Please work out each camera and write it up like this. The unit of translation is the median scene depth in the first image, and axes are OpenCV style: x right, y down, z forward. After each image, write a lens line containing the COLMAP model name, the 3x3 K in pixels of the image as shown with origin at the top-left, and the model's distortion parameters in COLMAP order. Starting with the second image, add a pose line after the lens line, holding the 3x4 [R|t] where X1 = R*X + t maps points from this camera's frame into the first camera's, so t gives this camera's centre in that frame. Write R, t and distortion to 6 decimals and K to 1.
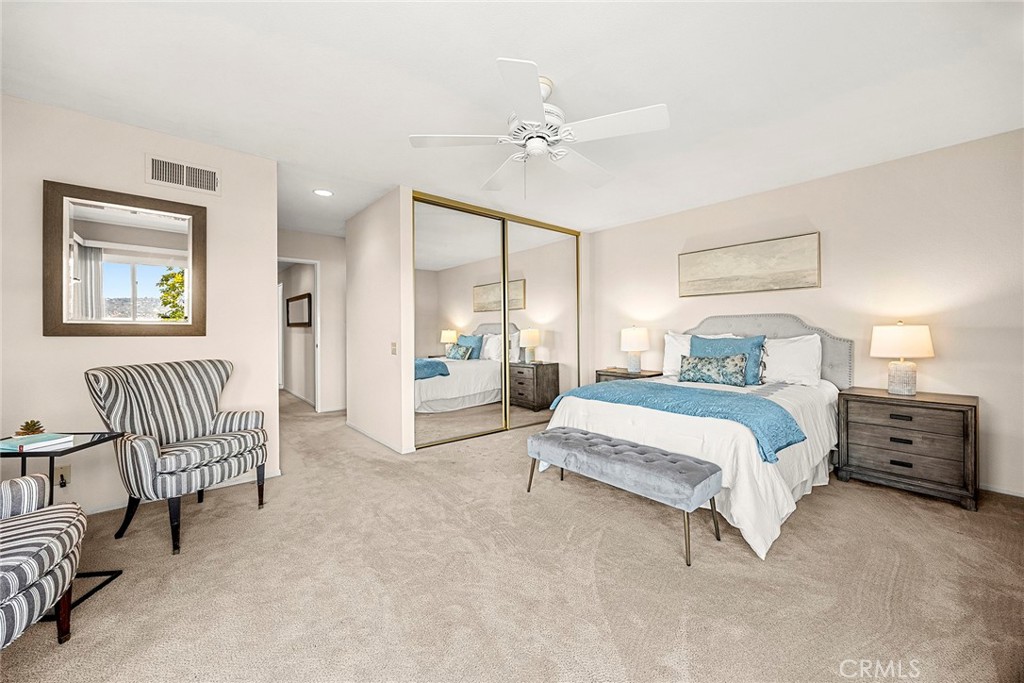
lens RADIAL K [[394.3, 0, 514.6], [0, 394.3, 334.6], [0, 0, 1]] dist [-0.000633, -0.000020]
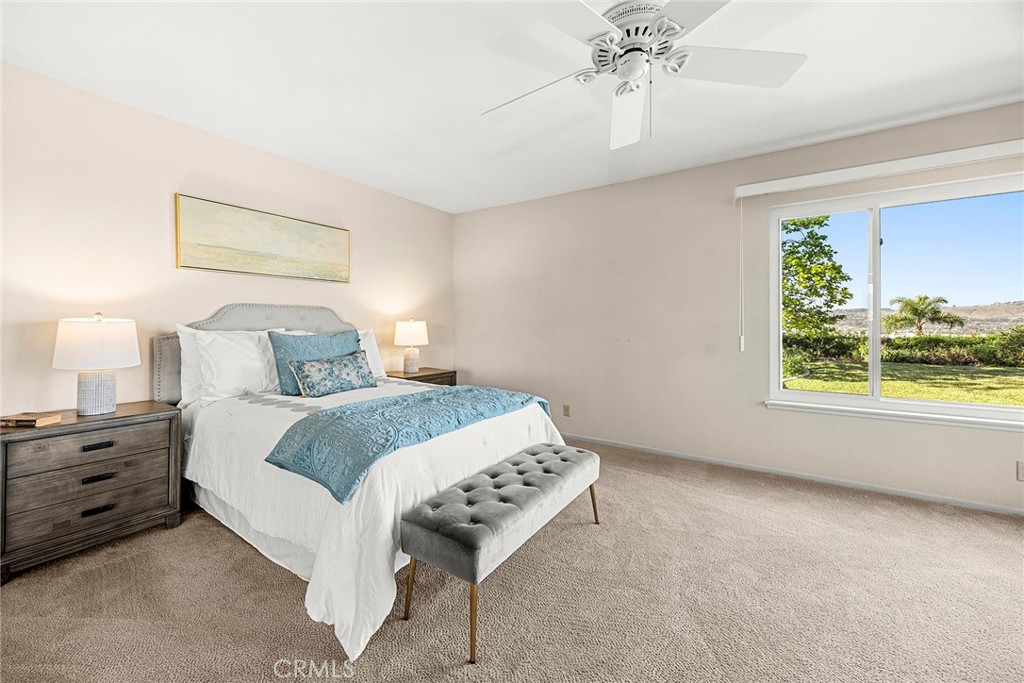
lens RADIAL K [[394.3, 0, 513.4], [0, 394.3, 331.2], [0, 0, 1]] dist [-0.000633, -0.000020]
pose [[-0.260529, -0.014398, 0.965359, -0.350085], [0.005112, 0.999854, 0.016292, -0.008357], [-0.965453, 0.009179, -0.260417, 0.851003]]
